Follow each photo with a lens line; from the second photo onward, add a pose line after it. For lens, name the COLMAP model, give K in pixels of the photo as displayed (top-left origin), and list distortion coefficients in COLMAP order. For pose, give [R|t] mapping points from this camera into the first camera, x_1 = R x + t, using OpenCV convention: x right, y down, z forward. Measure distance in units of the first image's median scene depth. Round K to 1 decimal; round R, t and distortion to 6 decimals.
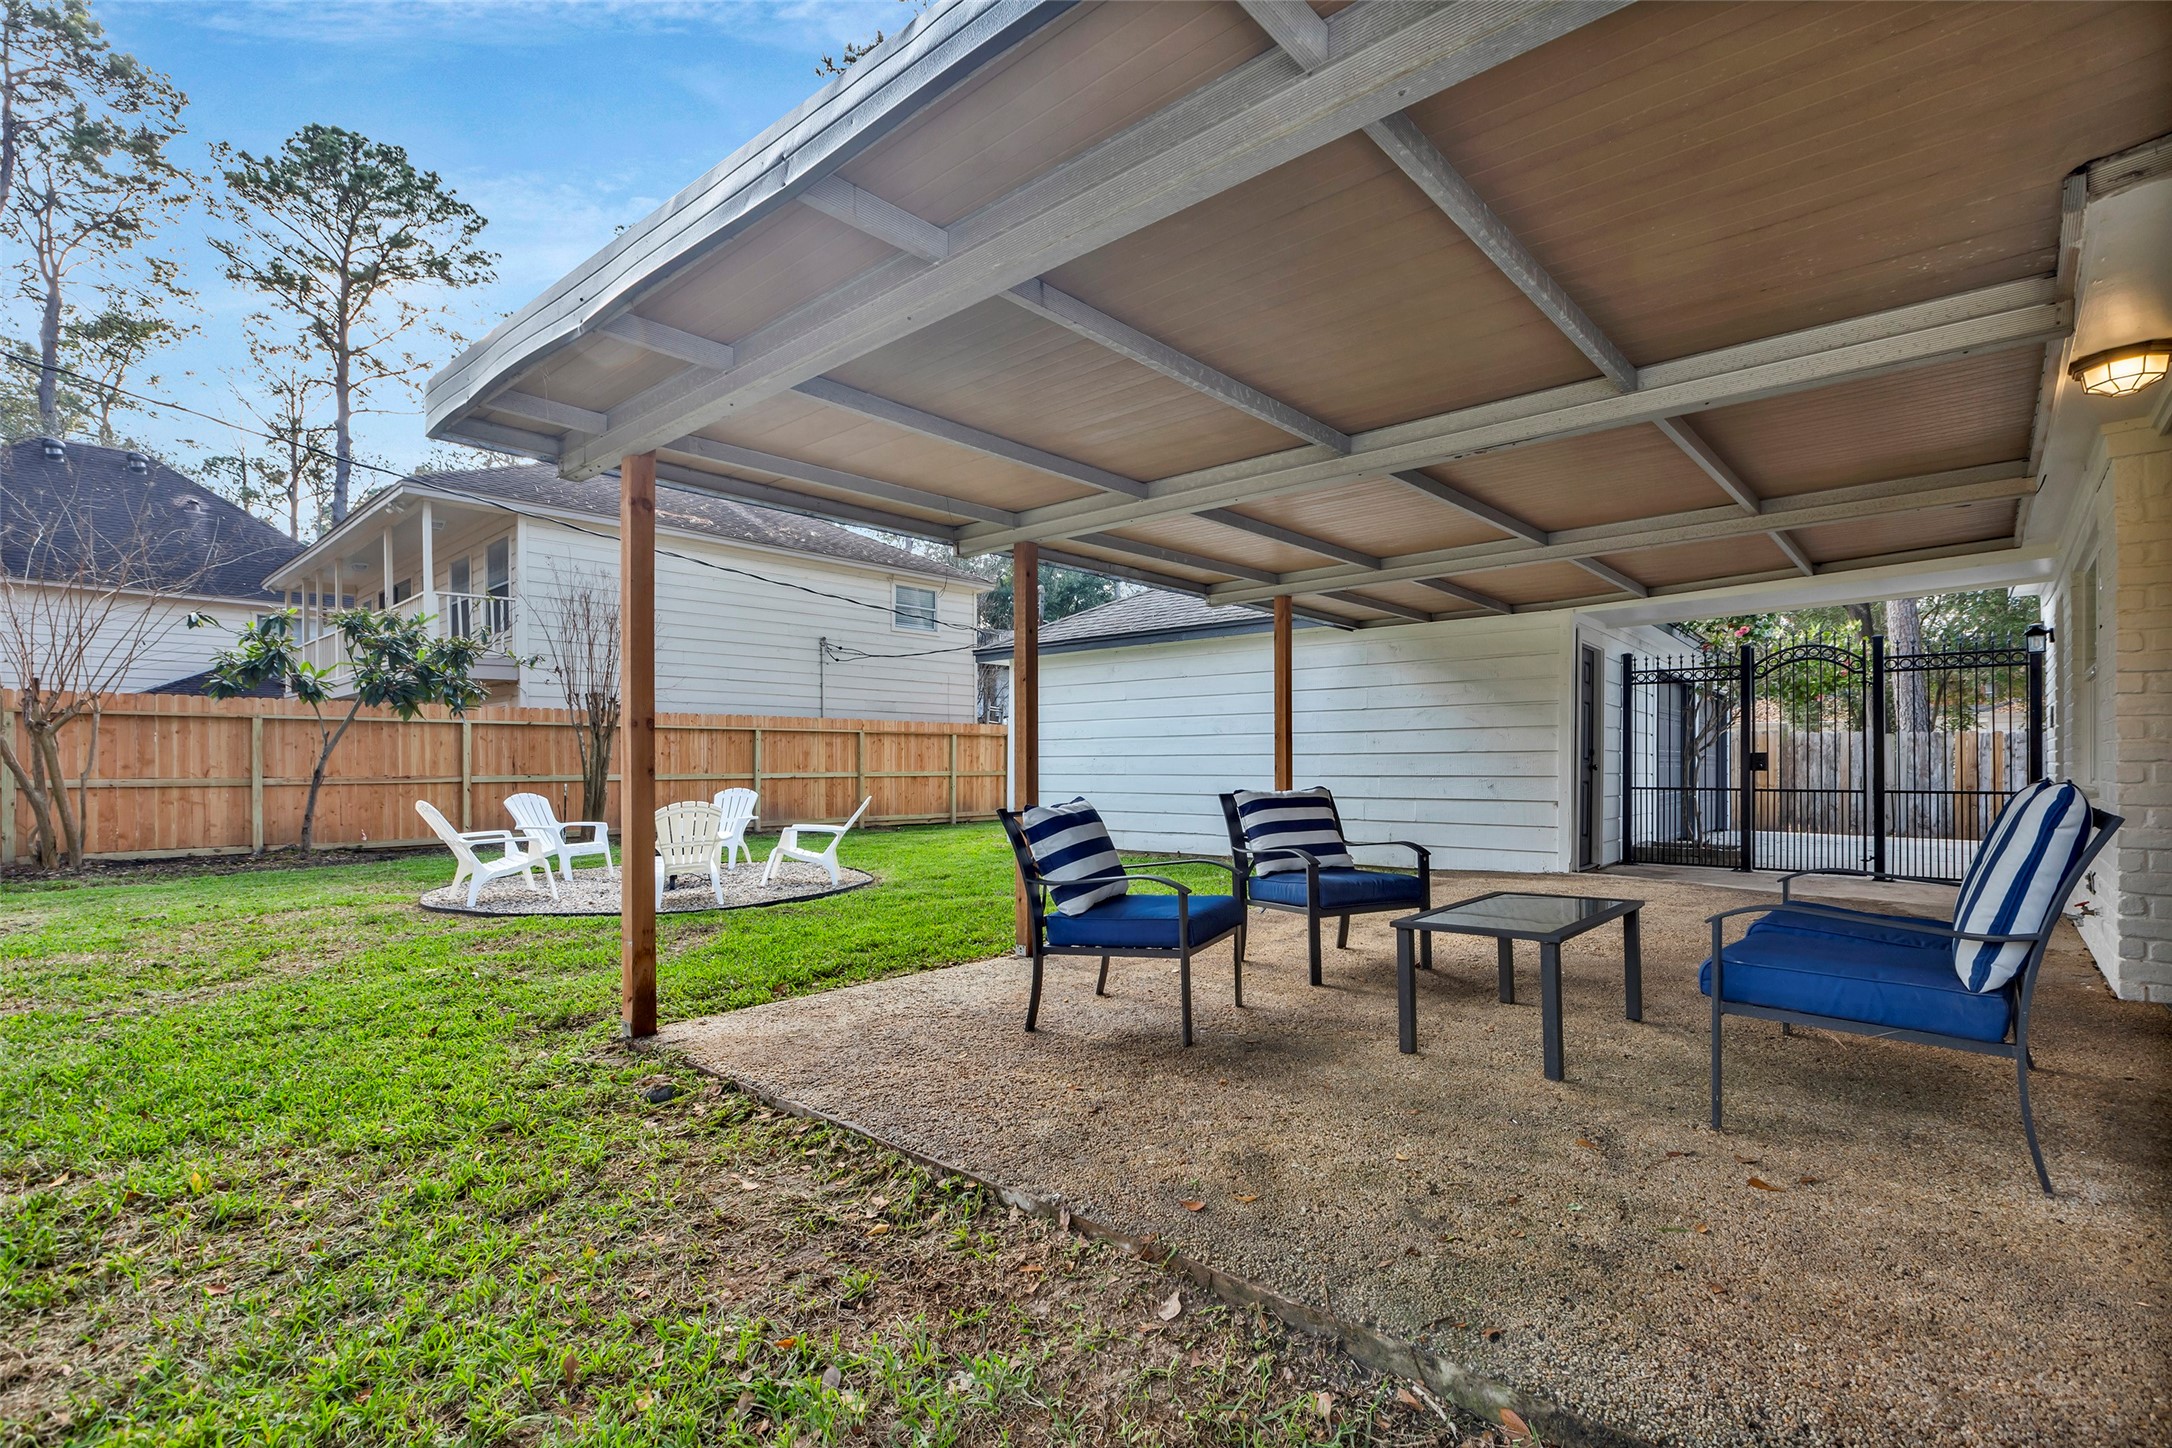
lens RADIAL K [[1008.0, 0, 1097.0], [0, 1008.0, 743.8], [0, 0, 1]] dist [0.003983, 0.000917]
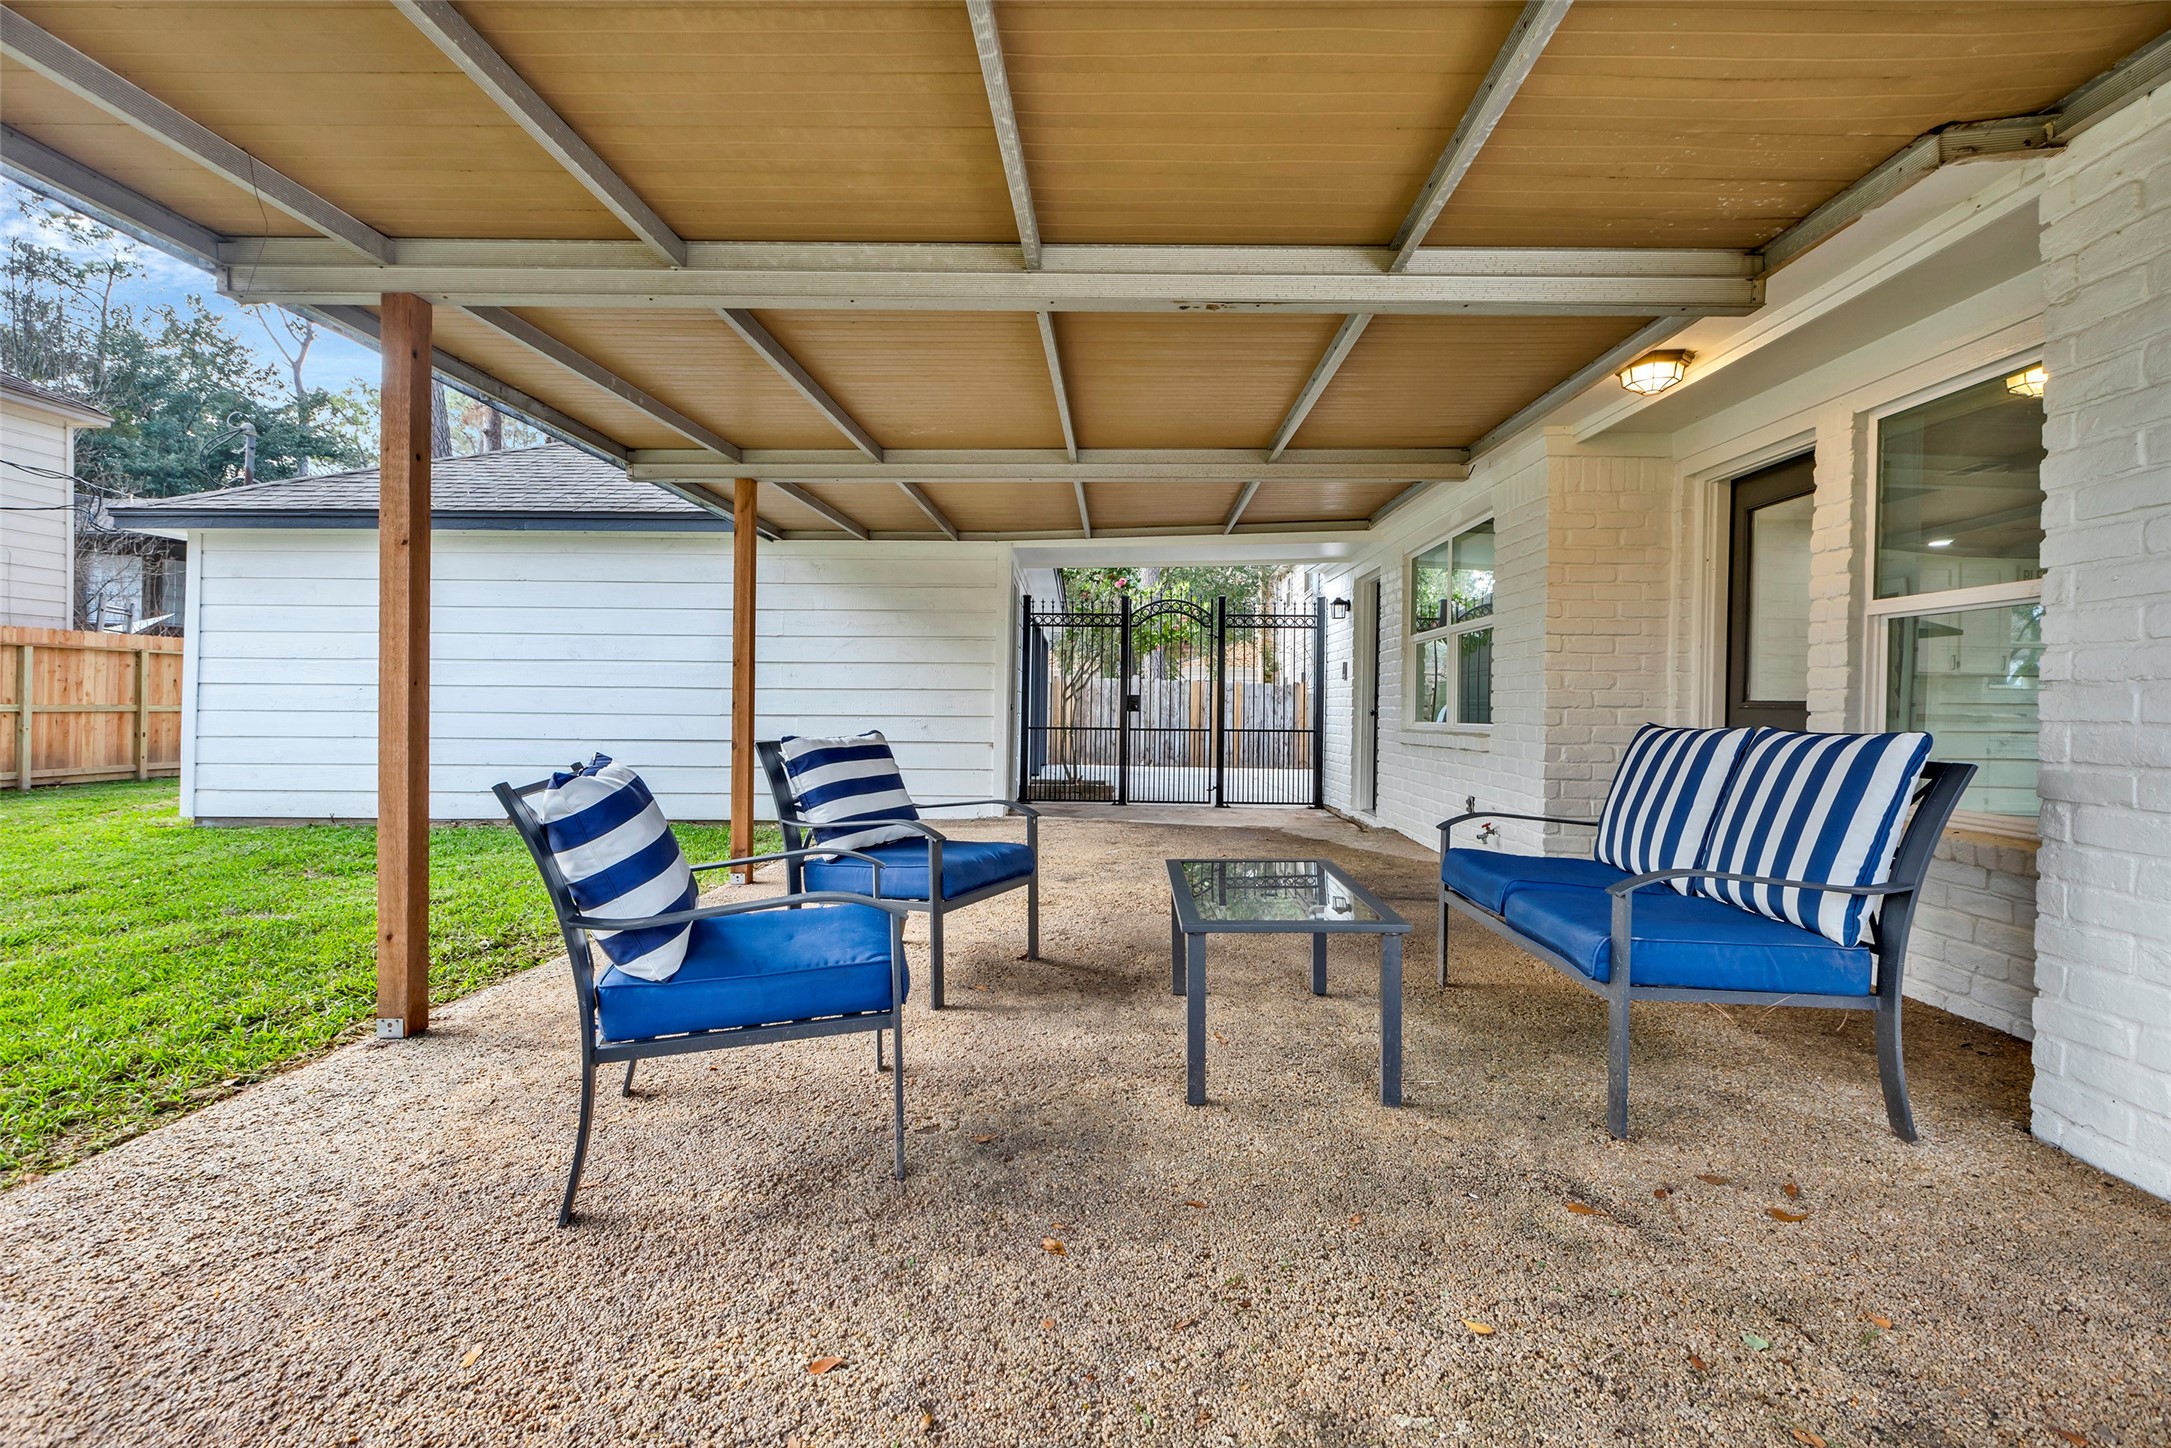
lens RADIAL K [[1007.6, 0, 1083.6], [0, 1007.6, 710.9], [0, 0, 1]] dist [0.003983, 0.000917]
pose [[0.766309, 0.005826, 0.642446, -0.148586], [-0.024630, 0.999490, 0.020314, 0.008831], [-0.642000, -0.031390, 0.766062, 0.346070]]
